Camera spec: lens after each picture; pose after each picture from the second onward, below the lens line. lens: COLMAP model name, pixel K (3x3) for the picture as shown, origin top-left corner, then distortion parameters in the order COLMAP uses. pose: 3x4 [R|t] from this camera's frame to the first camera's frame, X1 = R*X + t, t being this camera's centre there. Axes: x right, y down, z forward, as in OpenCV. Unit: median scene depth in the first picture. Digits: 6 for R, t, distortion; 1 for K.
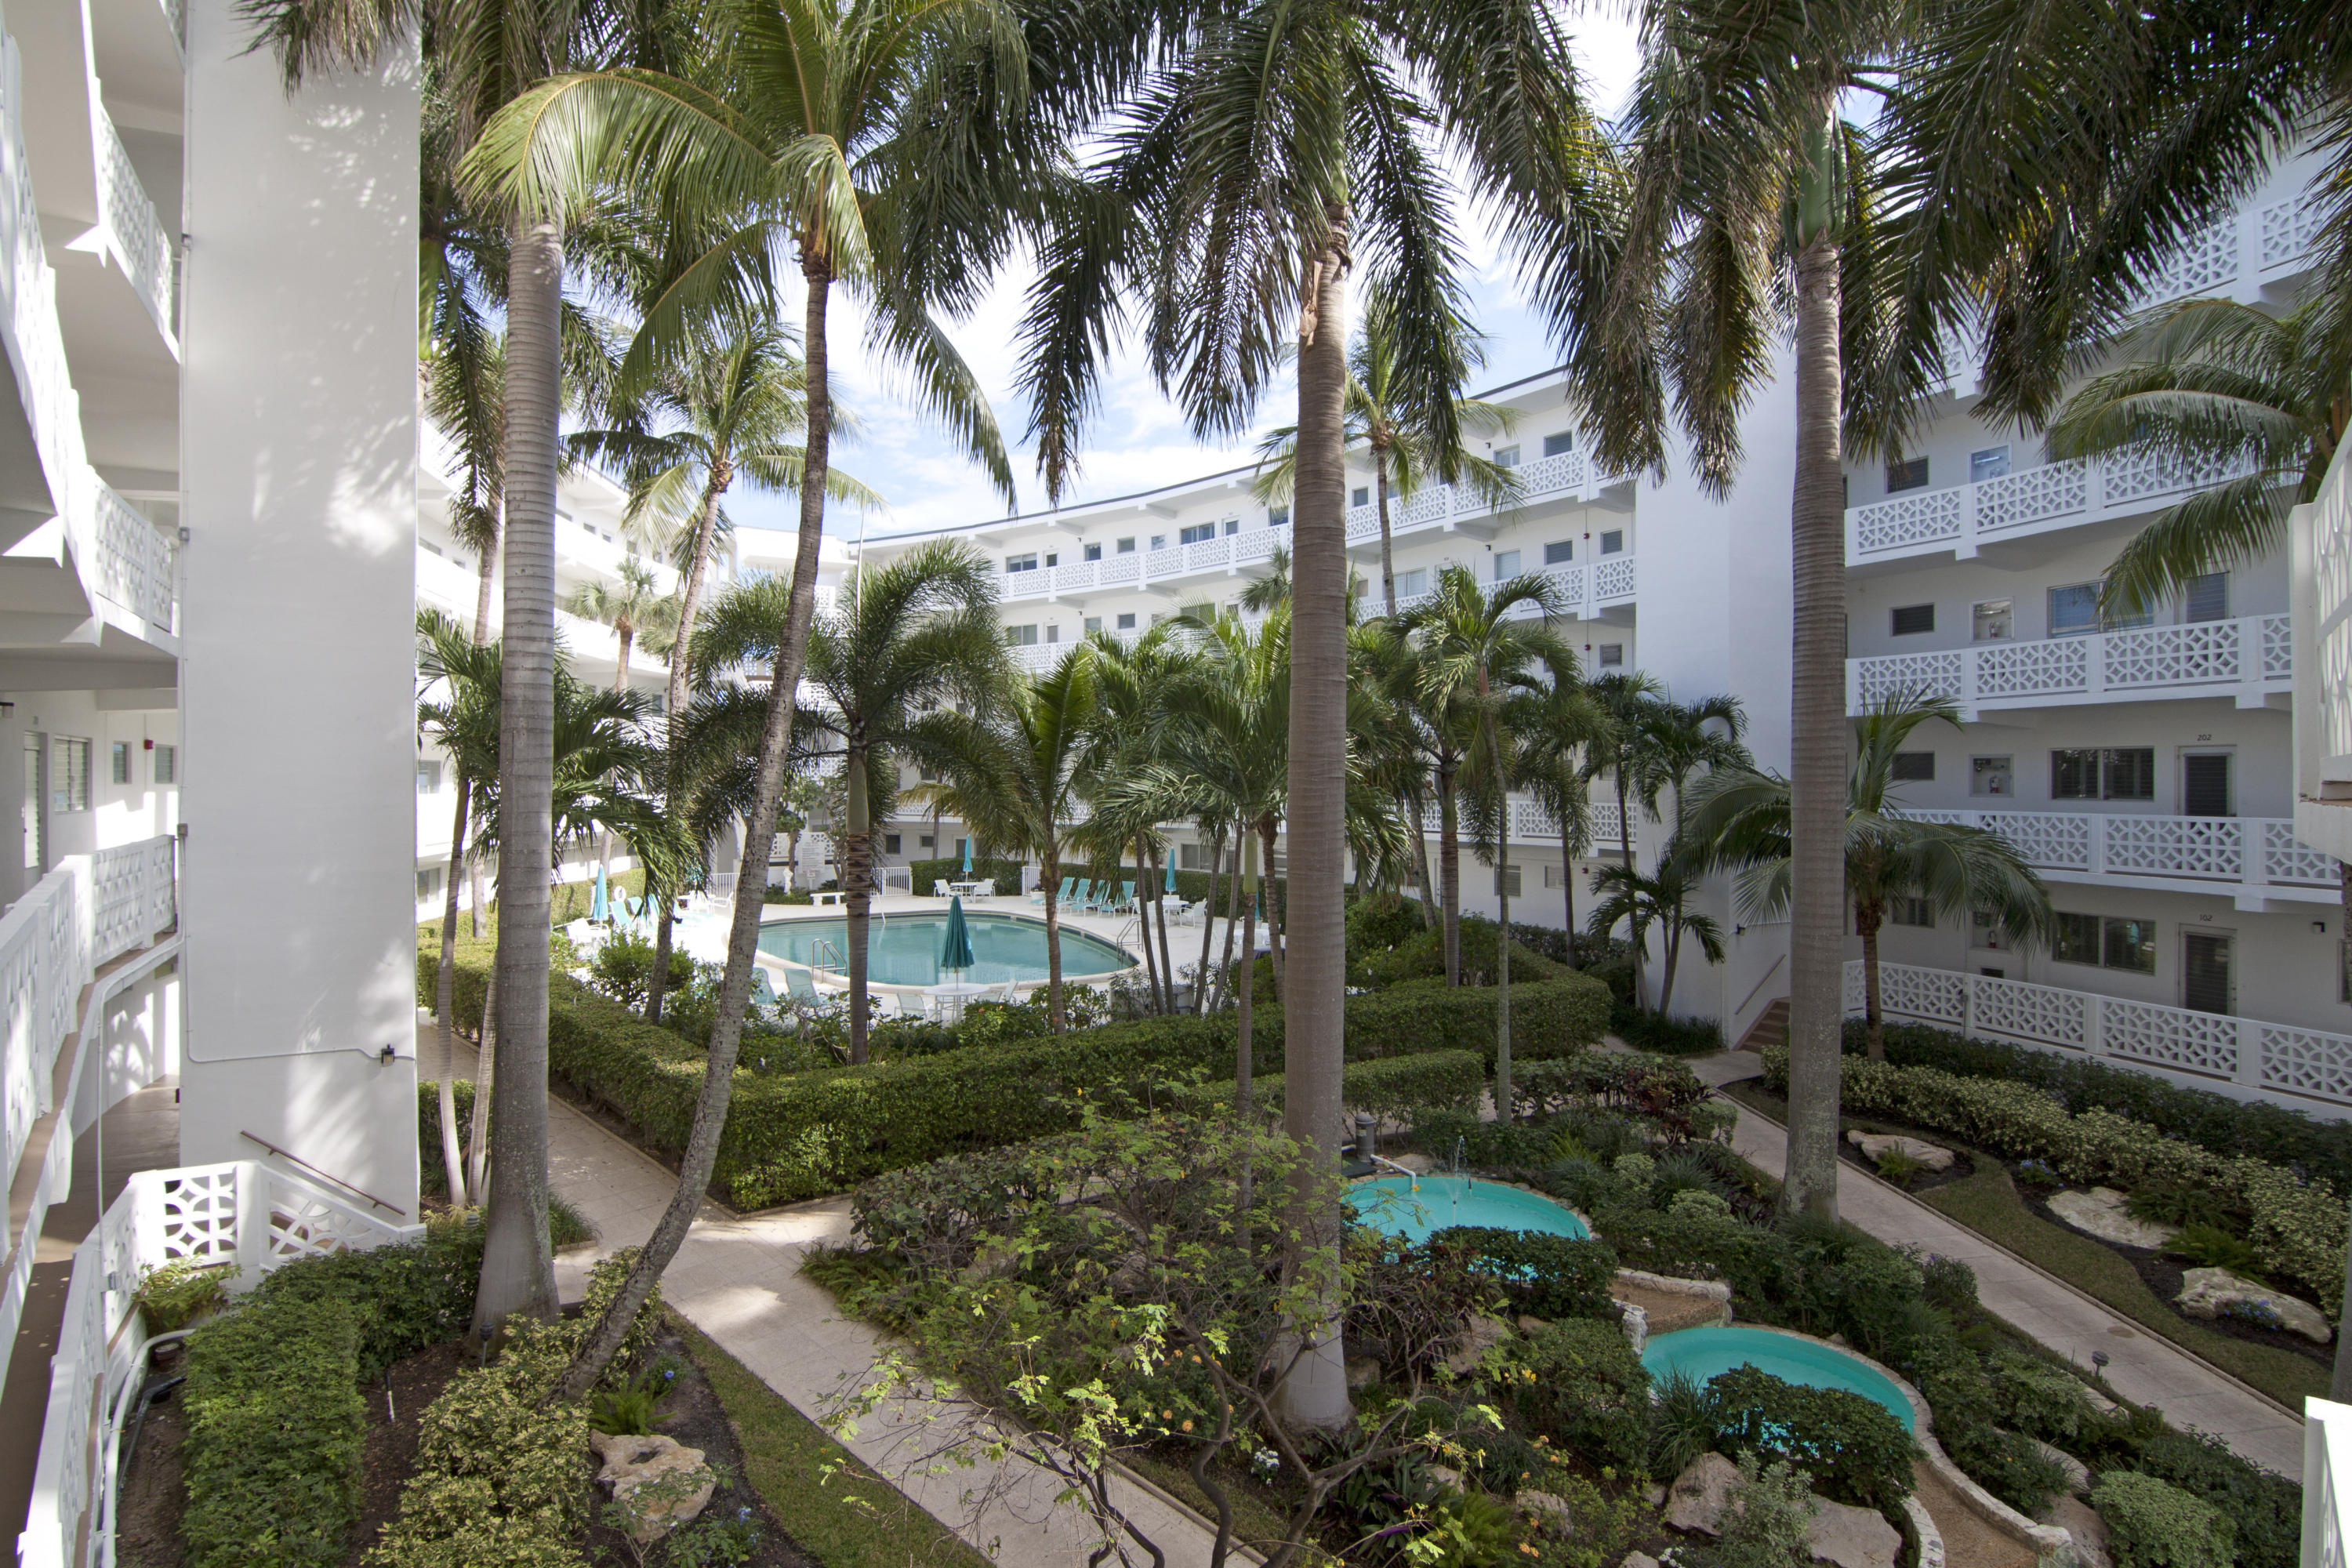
lens RADIAL K [[1184.9, 0, 1169.5], [0, 1184.9, 780.8], [0, 0, 1]] dist [-0.002084, -0.012940]
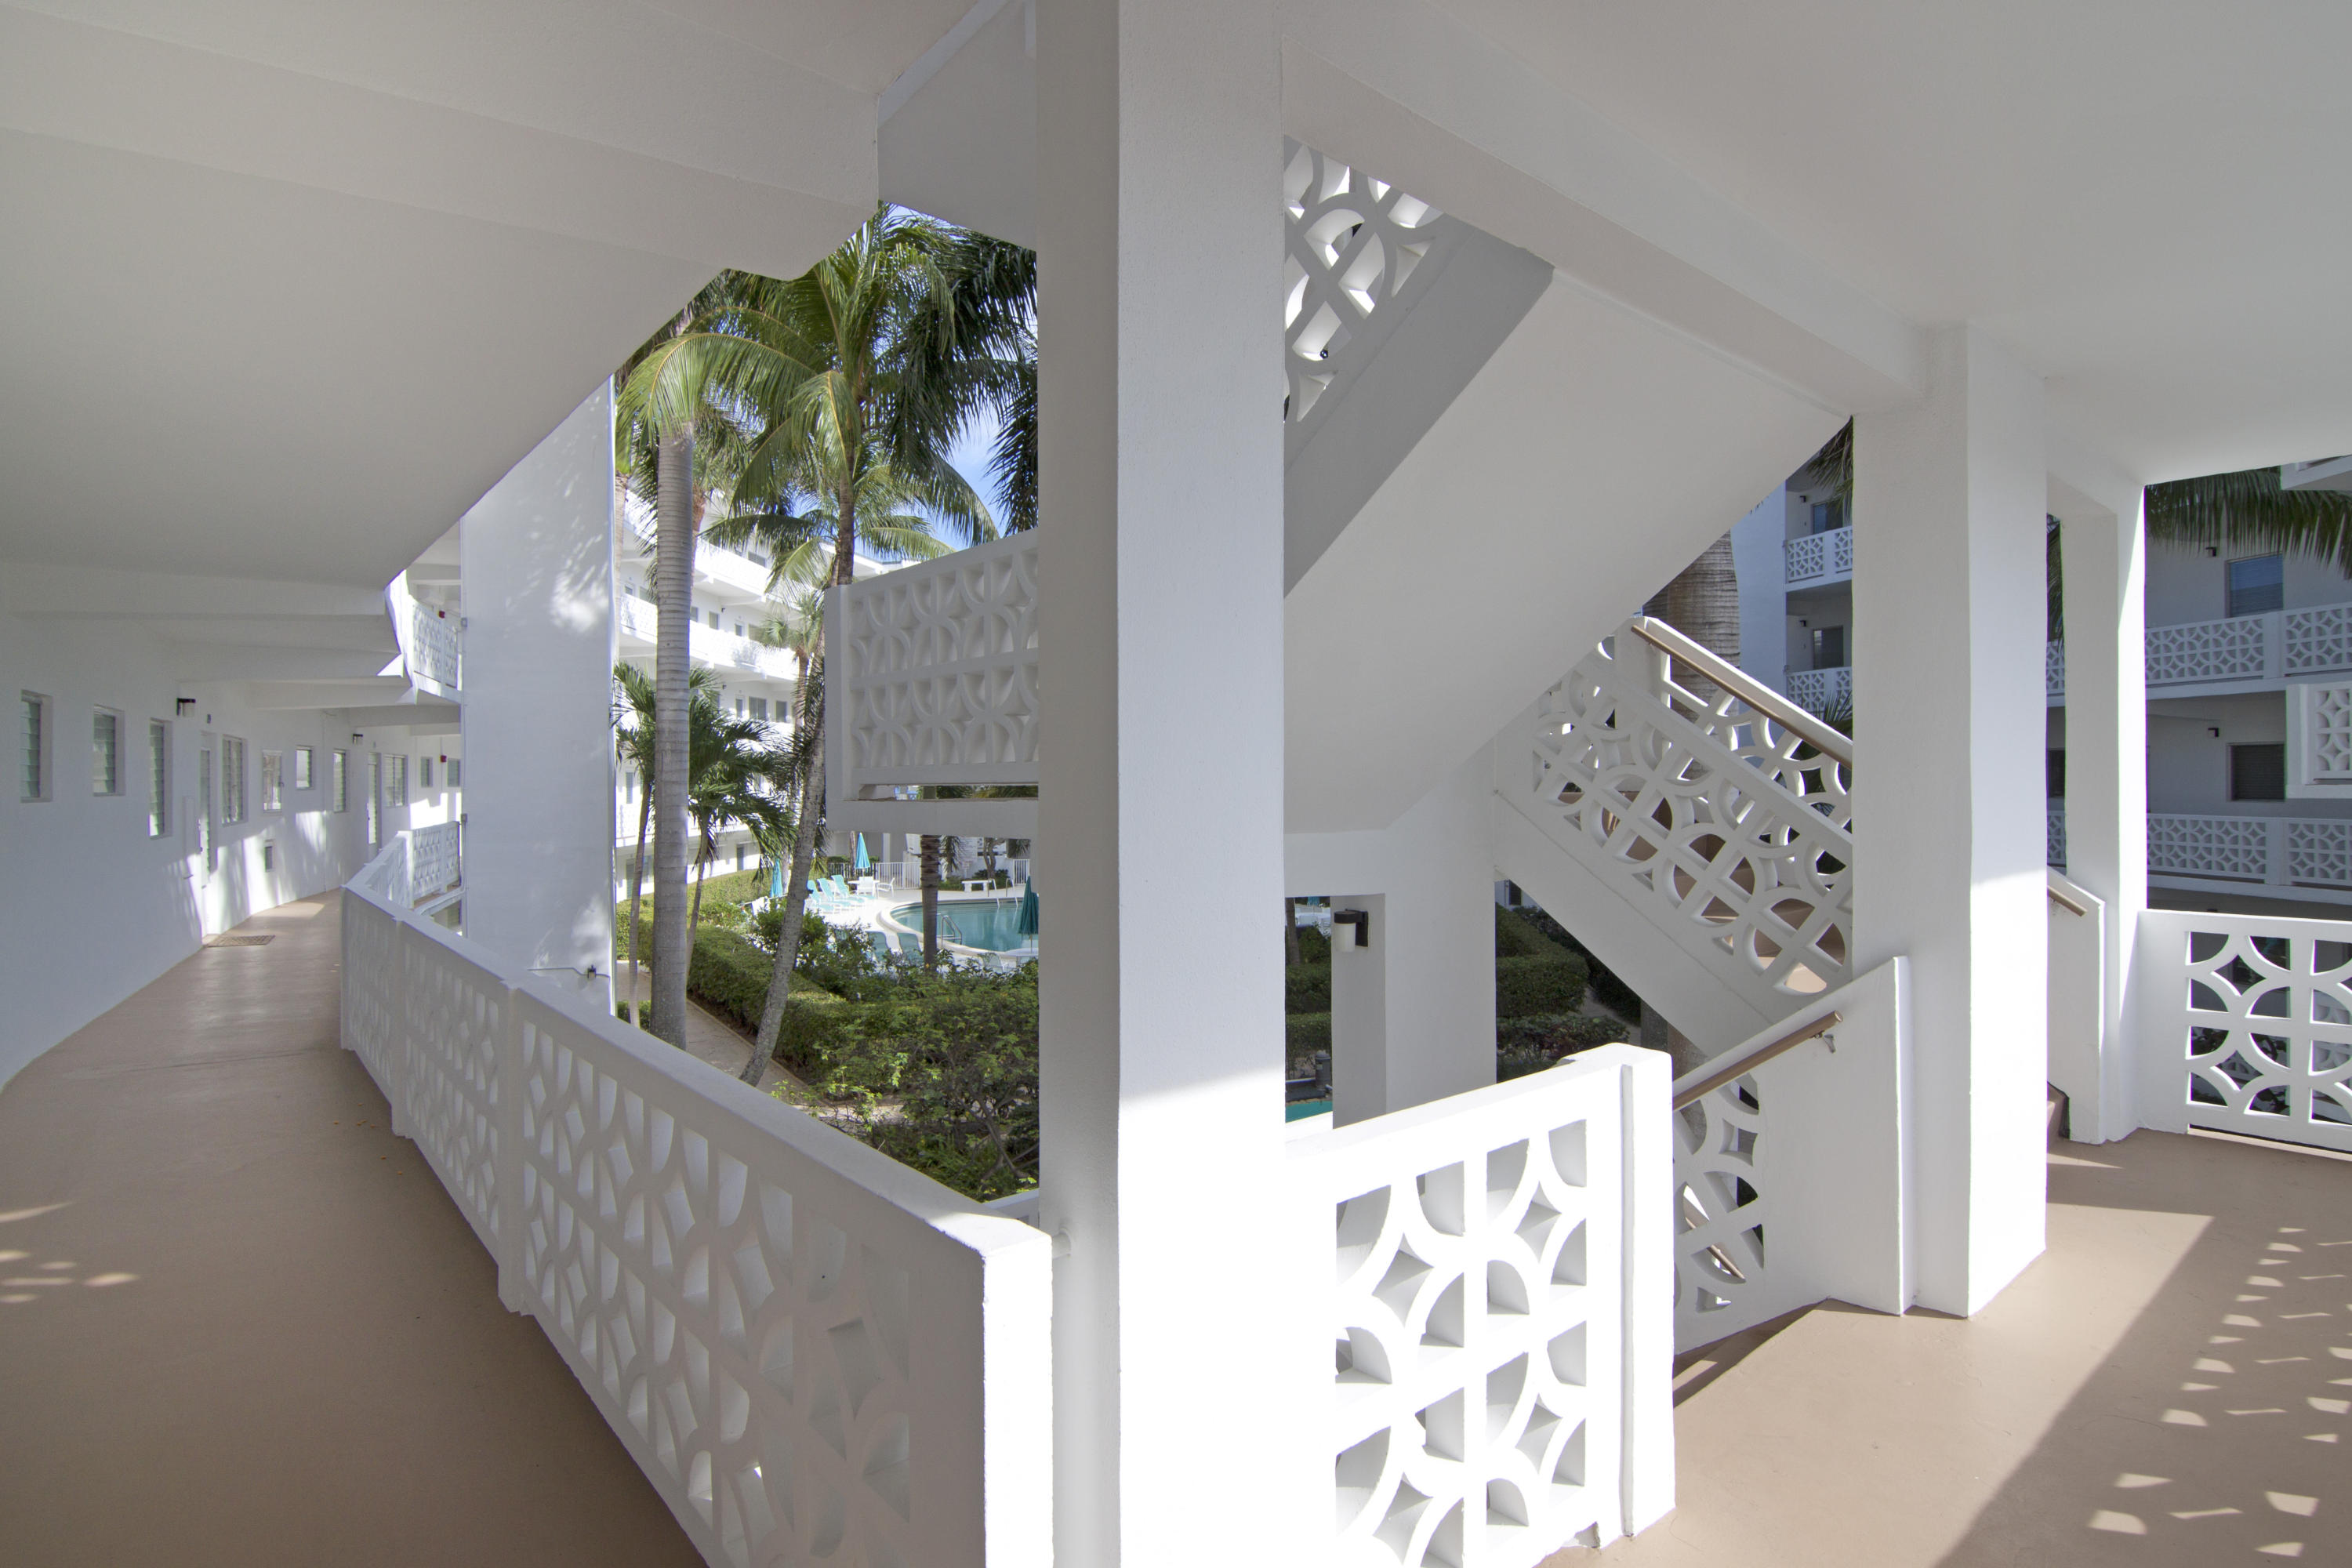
lens RADIAL K [[1170.1, 0, 1176.0], [0, 1170.1, 784.0], [0, 0, 1]] dist [-0.001124, -0.037091]
pose [[0.988160, -0.001956, -0.153414, 0.092855], [0.002367, 0.999994, 0.002499, -0.001080], [0.153408, -0.002832, 0.988159, -0.106327]]
